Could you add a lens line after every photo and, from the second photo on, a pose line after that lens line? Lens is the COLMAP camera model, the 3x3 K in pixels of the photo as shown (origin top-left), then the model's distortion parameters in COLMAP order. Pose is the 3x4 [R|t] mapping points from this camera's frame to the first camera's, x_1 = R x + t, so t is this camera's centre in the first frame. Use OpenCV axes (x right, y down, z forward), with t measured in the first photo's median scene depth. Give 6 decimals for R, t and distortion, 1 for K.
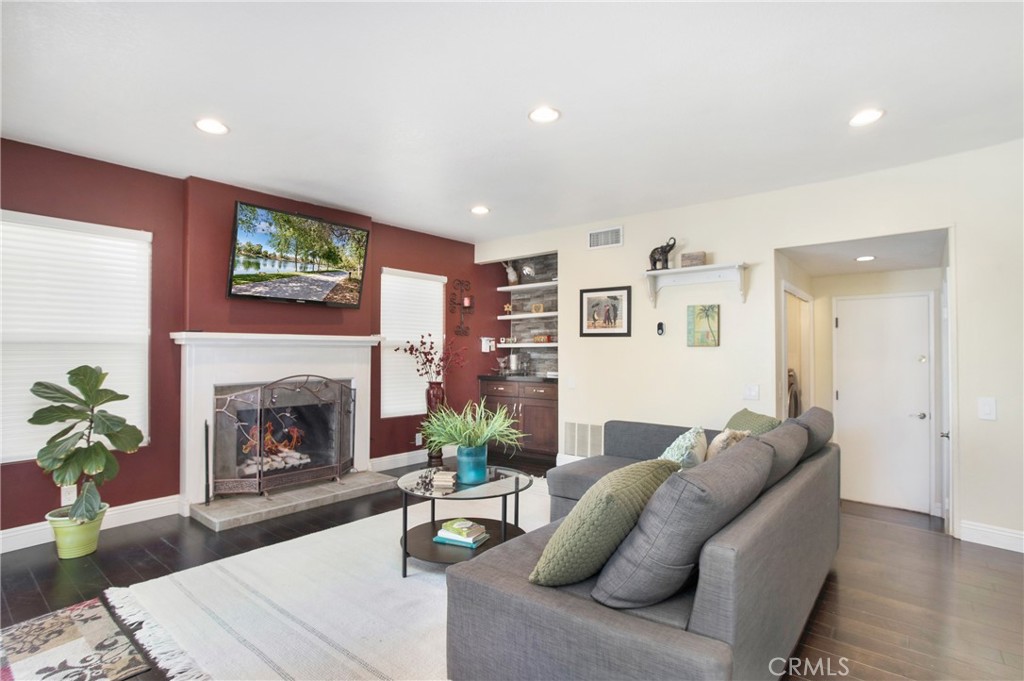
lens RADIAL K [[508.5, 0, 503.9], [0, 508.5, 343.2], [0, 0, 1]] dist [-0.000113, 0.004102]
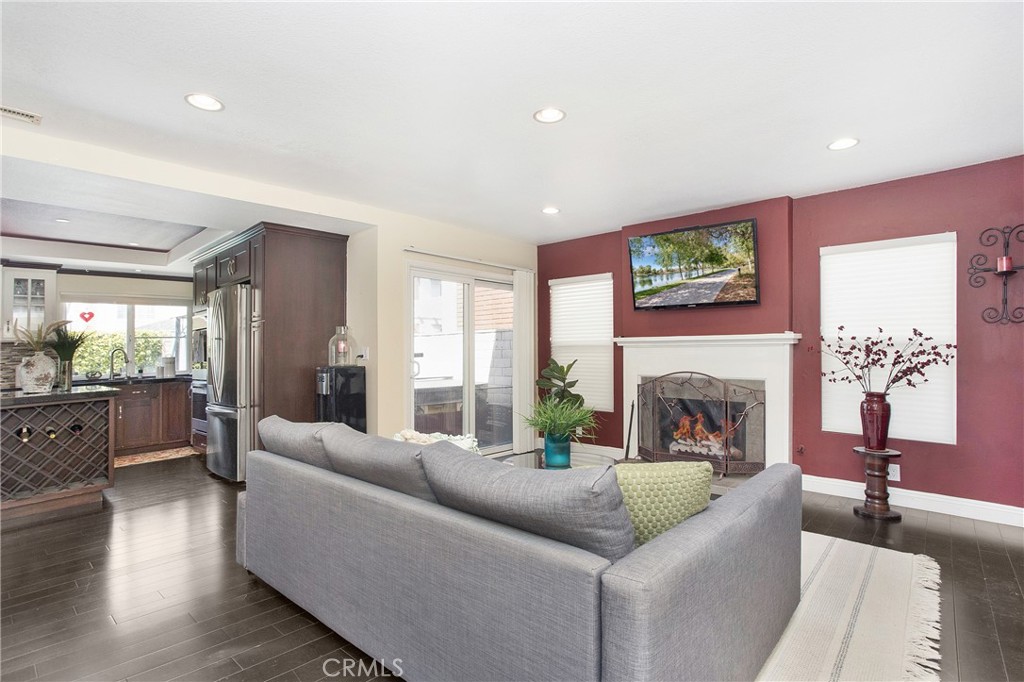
lens RADIAL K [[508.5, 0, 512.8], [0, 508.5, 348.3], [0, 0, 1]] dist [-0.000113, 0.004102]
pose [[0.003252, 0.004626, -0.999984, 0.709926], [0.025437, 0.999665, 0.004707, -0.003857], [0.999671, -0.025452, 0.003134, 0.603468]]
